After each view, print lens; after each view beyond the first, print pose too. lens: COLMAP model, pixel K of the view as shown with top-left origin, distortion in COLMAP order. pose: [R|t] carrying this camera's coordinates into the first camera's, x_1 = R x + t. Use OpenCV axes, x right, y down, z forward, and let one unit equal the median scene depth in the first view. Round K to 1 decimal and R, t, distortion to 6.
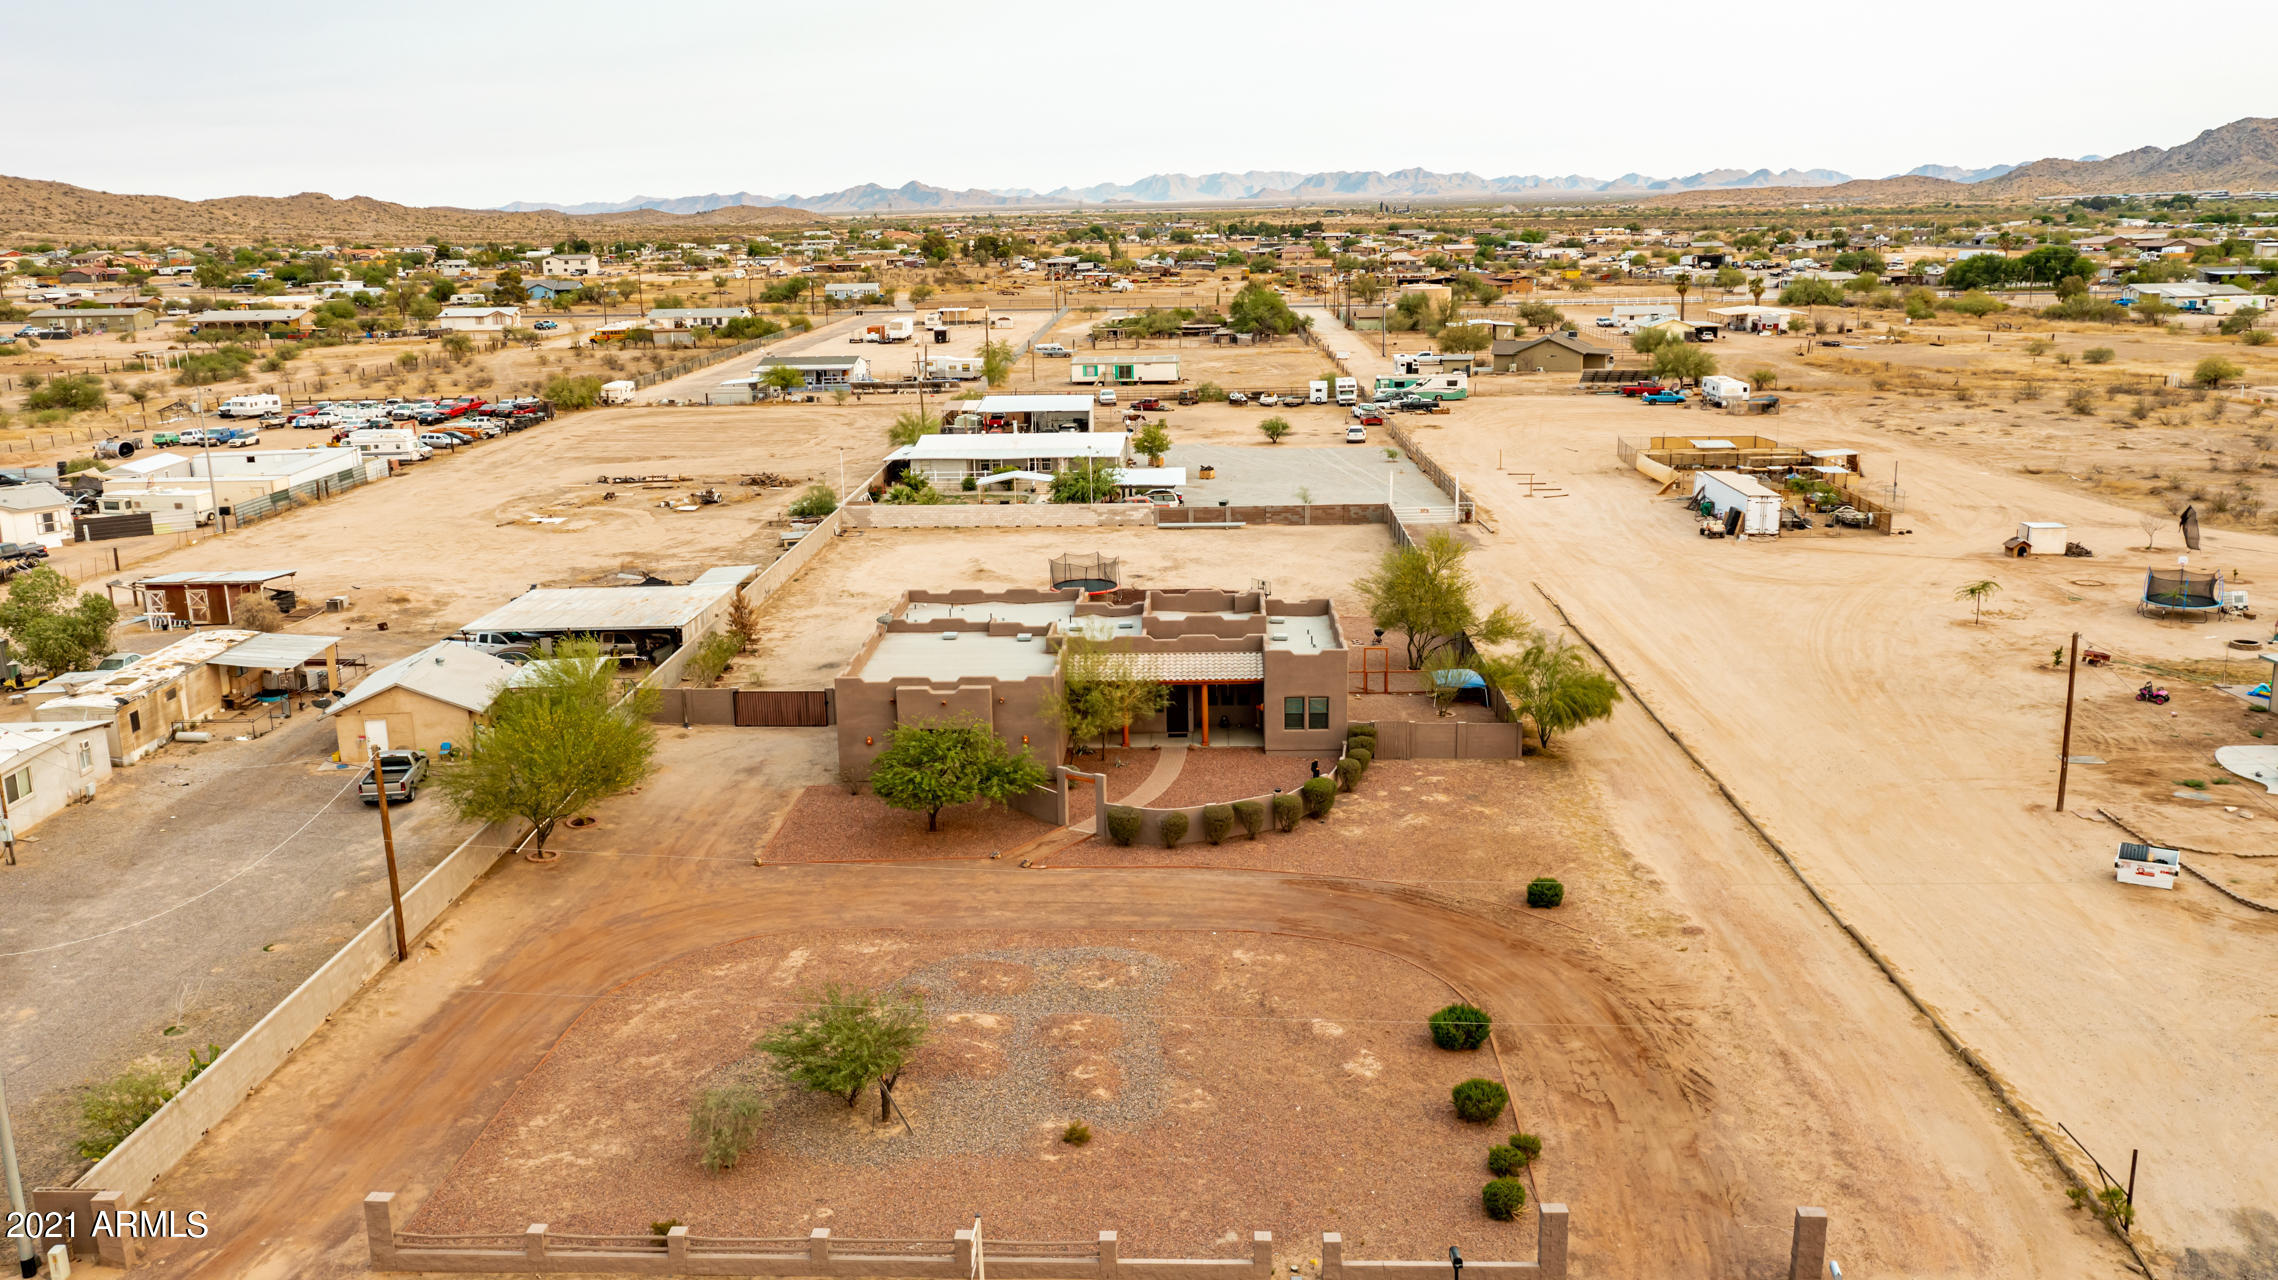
lens RADIAL K [[1787.0, 0, 1139.0], [0, 1787.0, 640.0], [0, 0, 1]] dist [-0.008796, 0.013764]
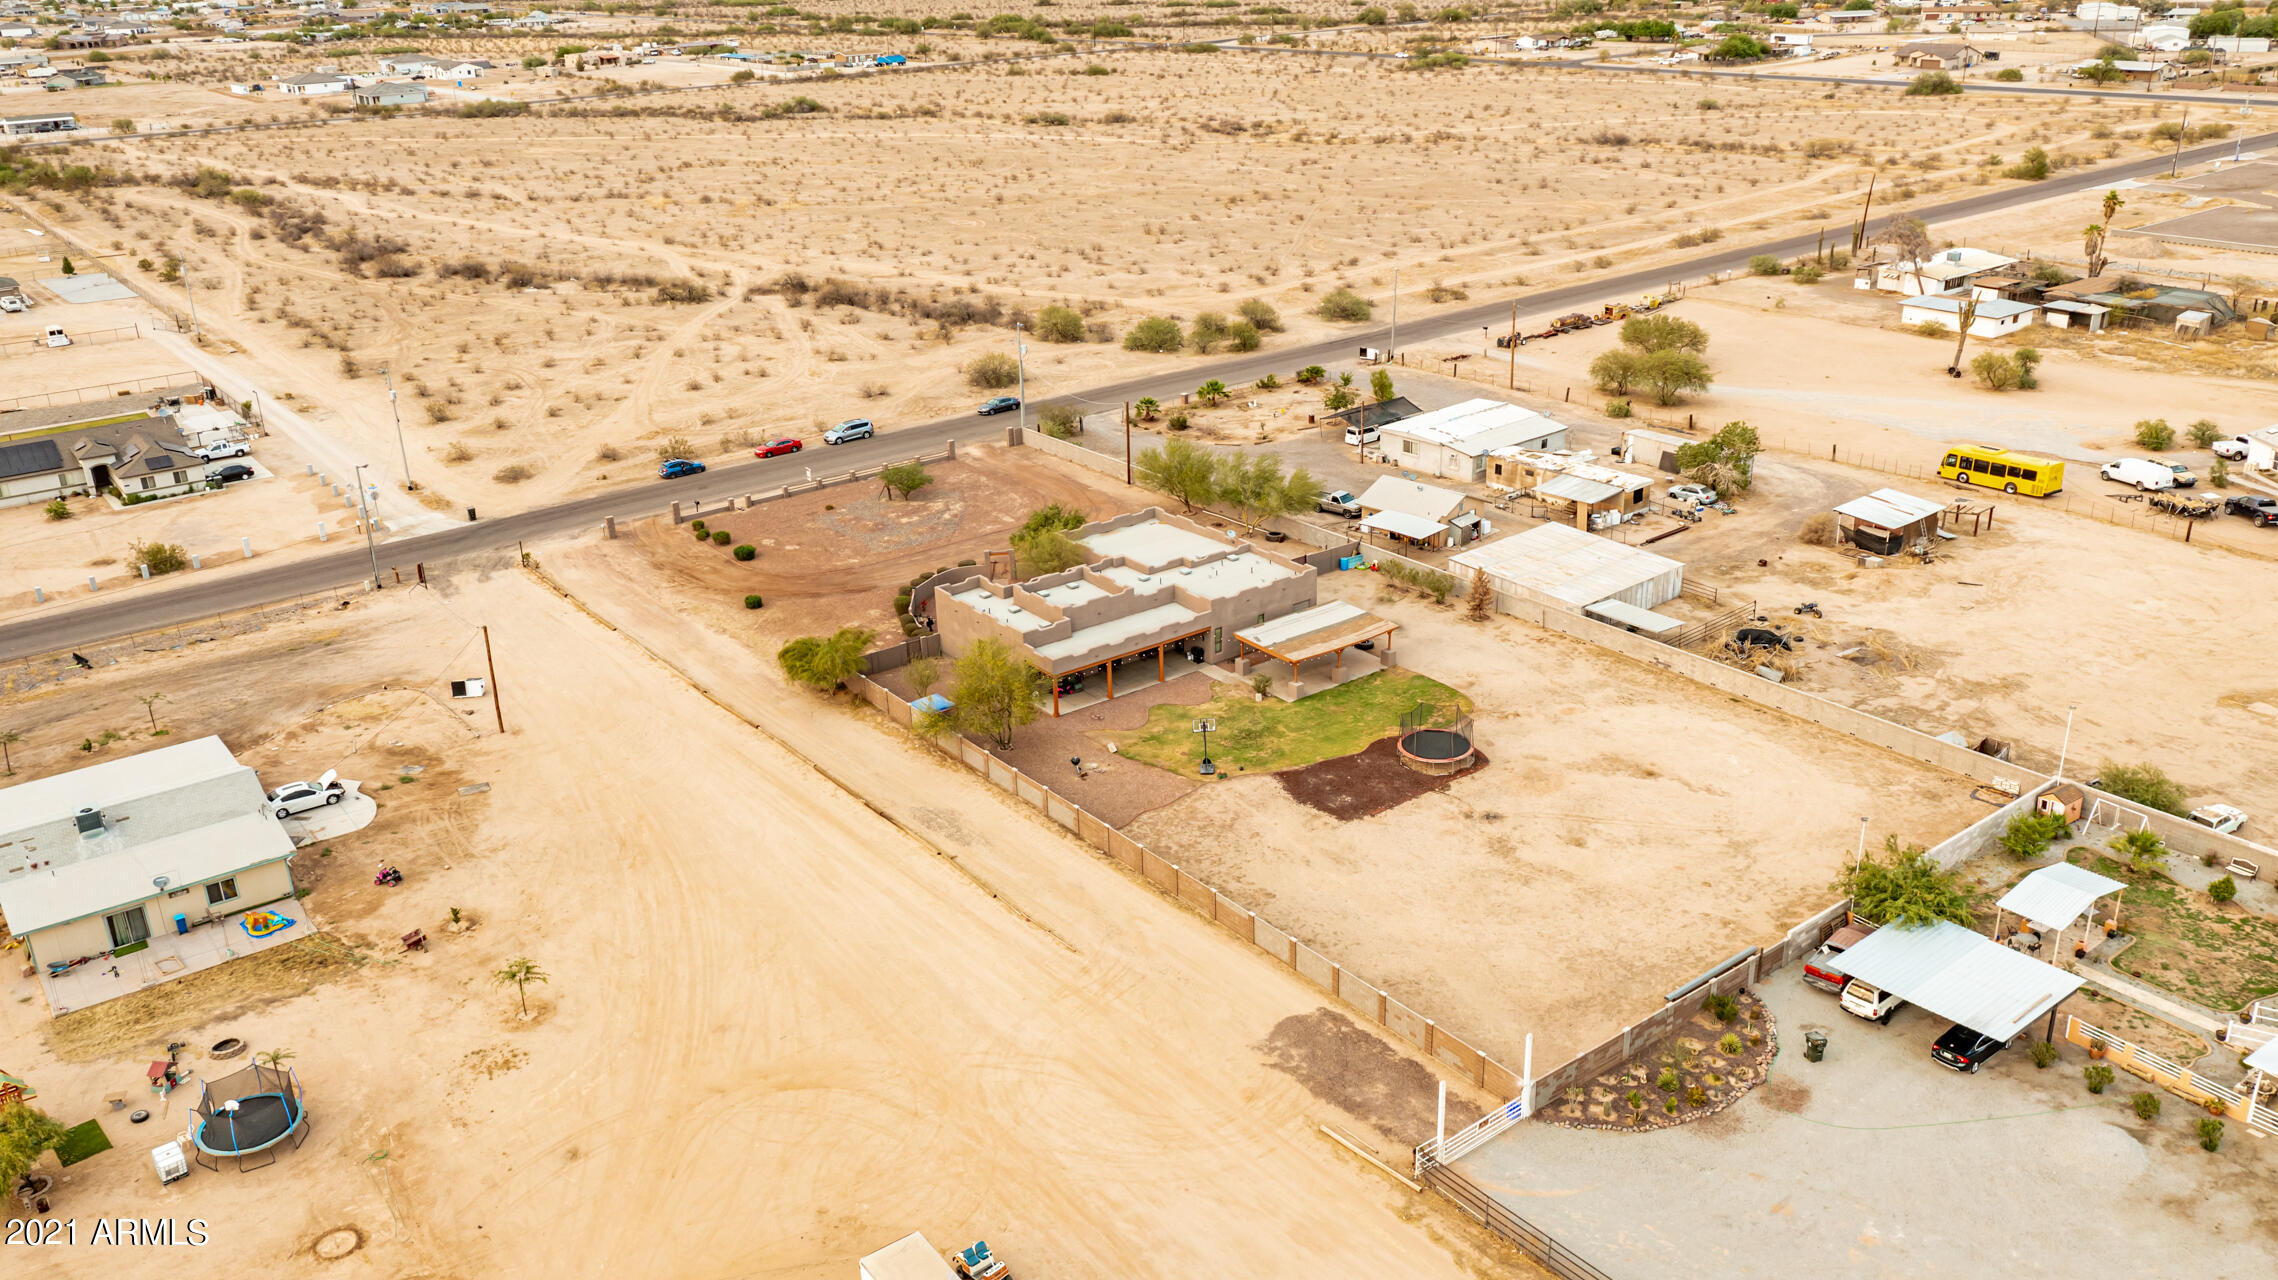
lens RADIAL K [[1784.5, 0, 1139.0], [0, 1784.5, 640.0], [0, 0, 1]] dist [-0.008112, 0.011625]
pose [[-0.771835, 0.277345, -0.572146, 0.819646], [-0.109415, 0.828491, 0.549210, -0.769120], [0.626338, 0.486501, -0.609112, 1.941414]]
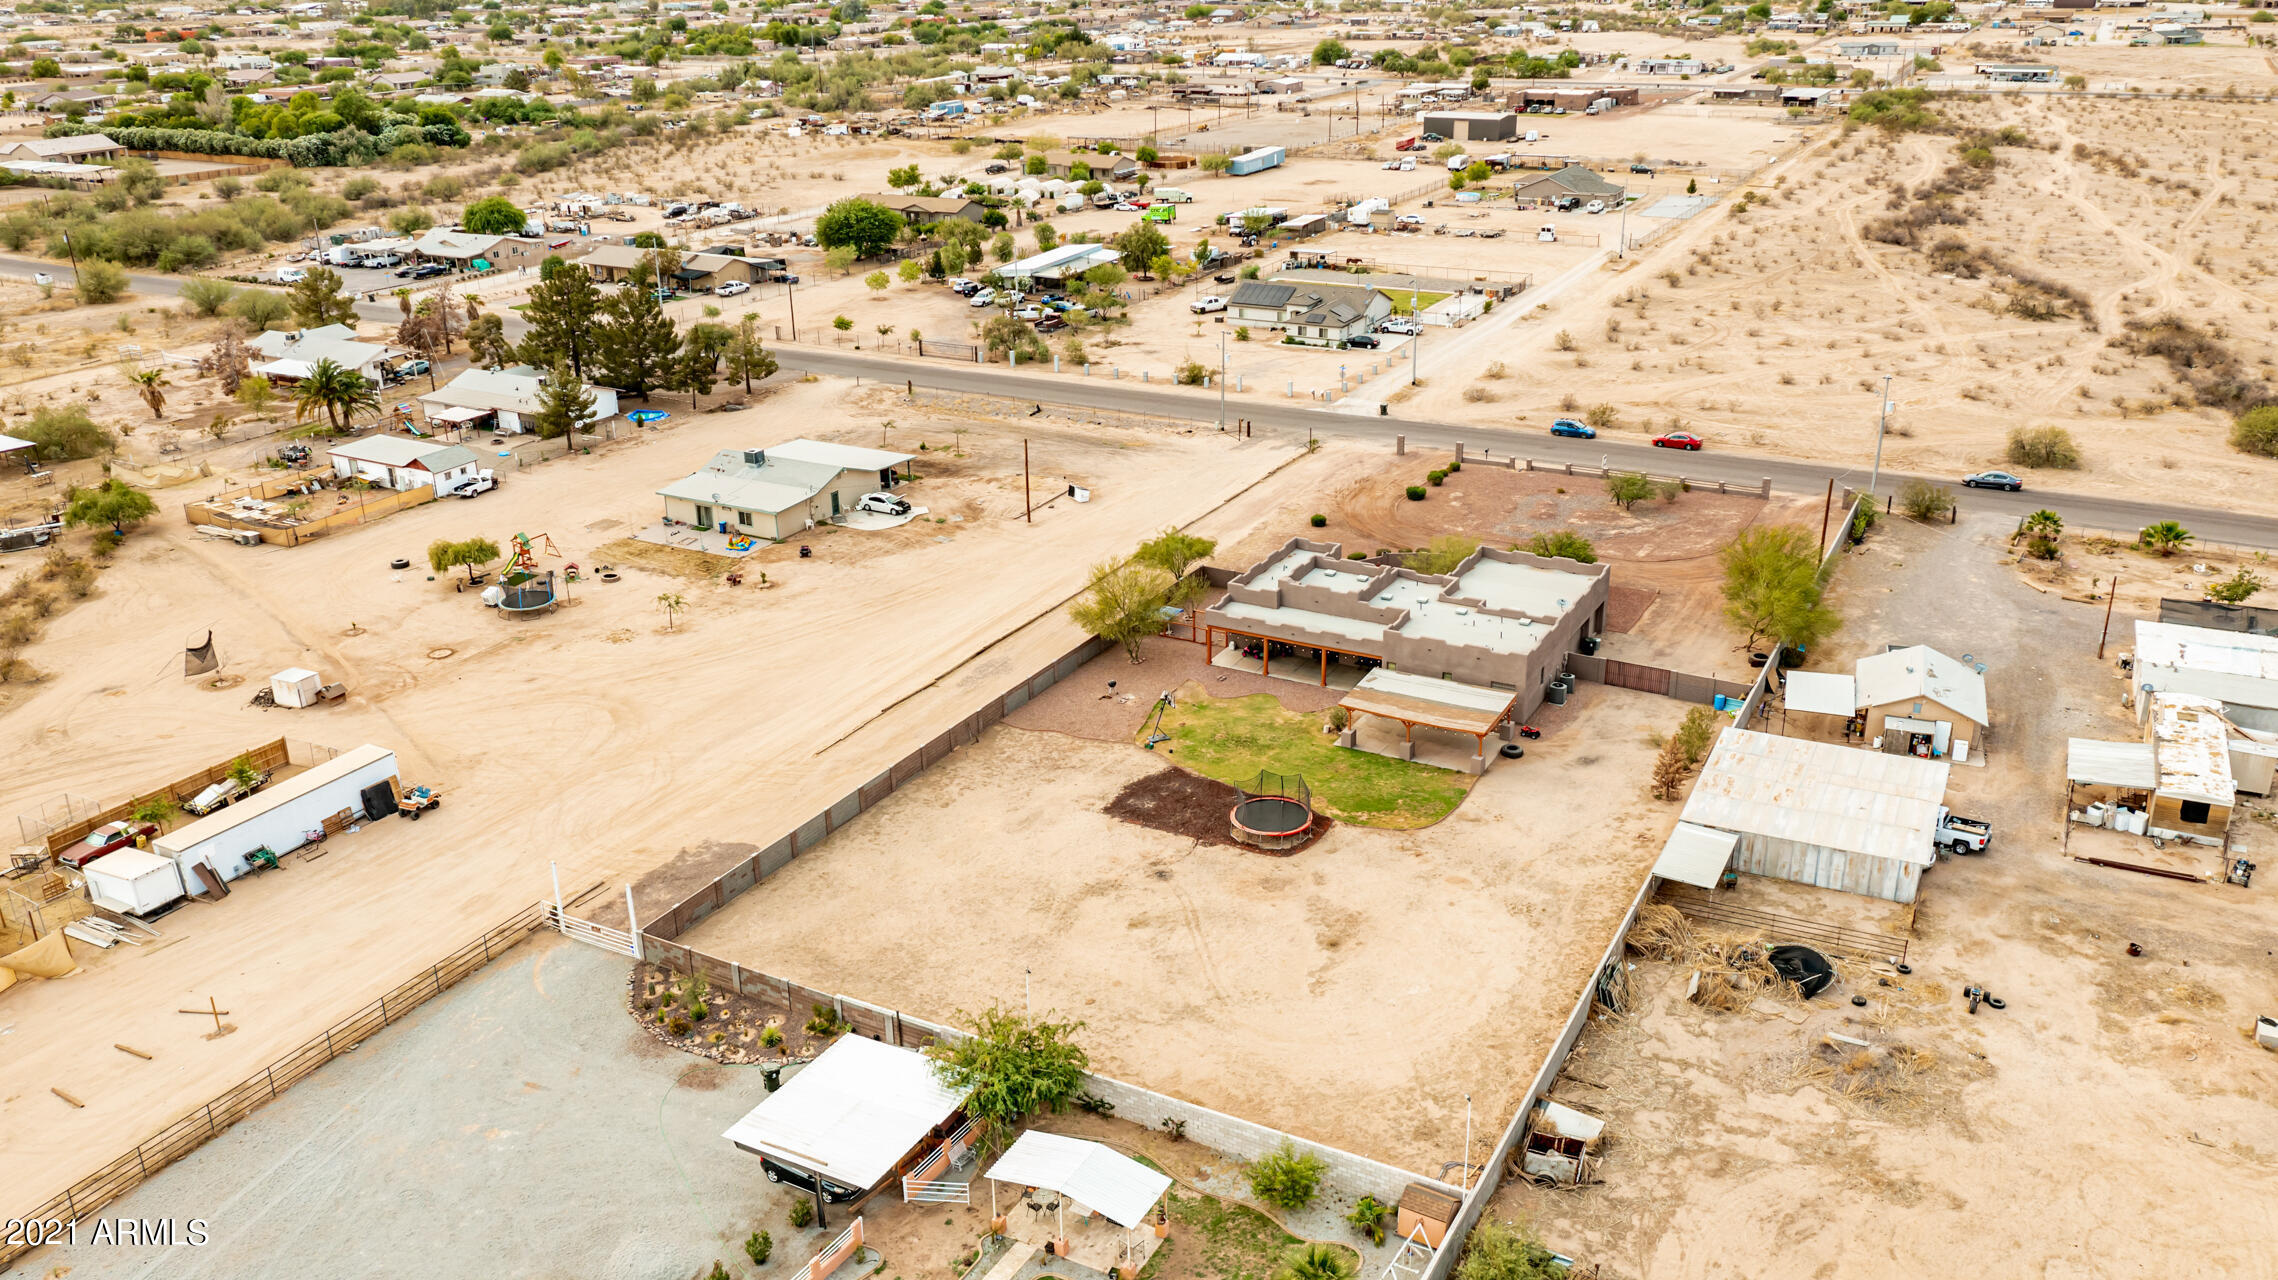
lens RADIAL K [[1791.2, 0, 1139.0], [0, 1791.2, 640.0], [0, 0, 1]] dist [-0.007472, 0.004586]
pose [[-0.889523, -0.134180, 0.436743, -0.459532], [0.144343, 0.824415, 0.547271, -0.789087], [-0.433490, 0.549851, -0.713968, 2.153853]]
